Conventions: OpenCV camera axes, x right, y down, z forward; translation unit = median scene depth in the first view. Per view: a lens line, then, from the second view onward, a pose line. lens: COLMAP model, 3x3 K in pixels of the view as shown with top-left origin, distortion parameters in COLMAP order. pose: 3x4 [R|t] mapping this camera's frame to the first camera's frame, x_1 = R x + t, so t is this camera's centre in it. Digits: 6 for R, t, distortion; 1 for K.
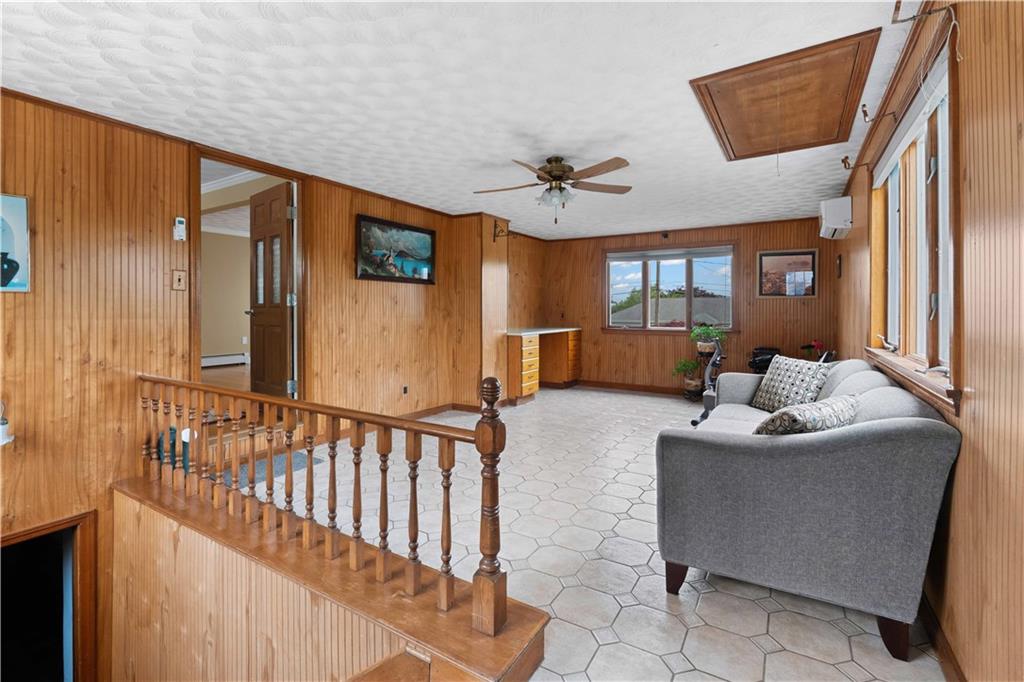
lens RADIAL K [[466.8, 0, 505.7], [0, 466.8, 324.2], [0, 0, 1]] dist [-0.004474, -0.000126]
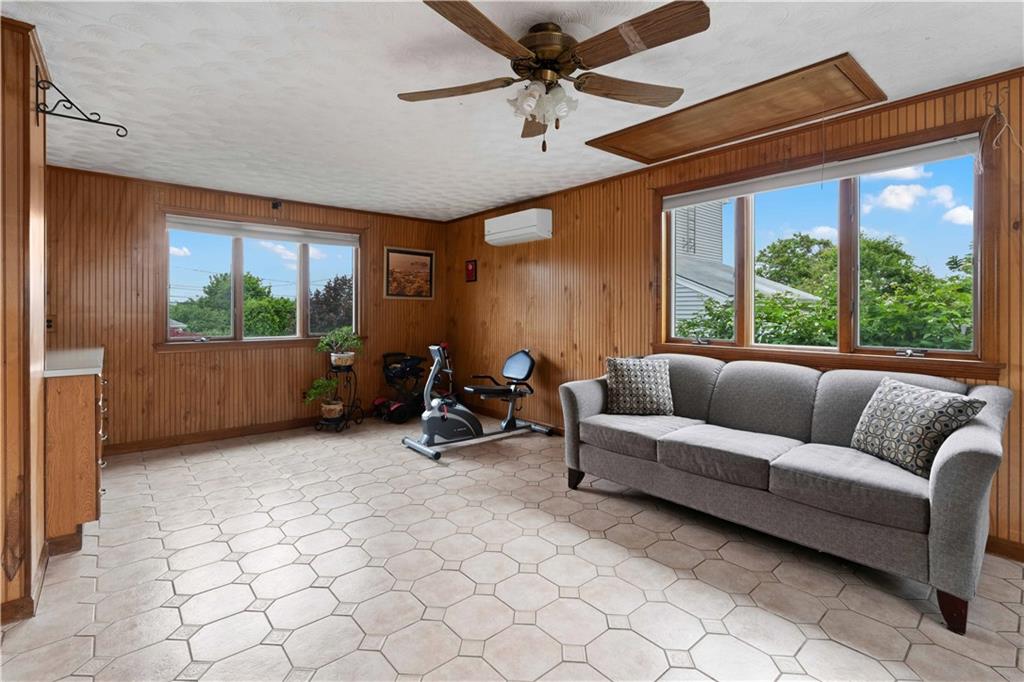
lens RADIAL K [[466.8, 0, 505.7], [0, 466.8, 324.2], [0, 0, 1]] dist [-0.004474, -0.000126]
pose [[0.304553, -0.027980, 0.952084, -0.242113], [0.029095, 0.999375, 0.020063, -0.017911], [-0.952051, 0.021590, 0.305177, 0.509144]]
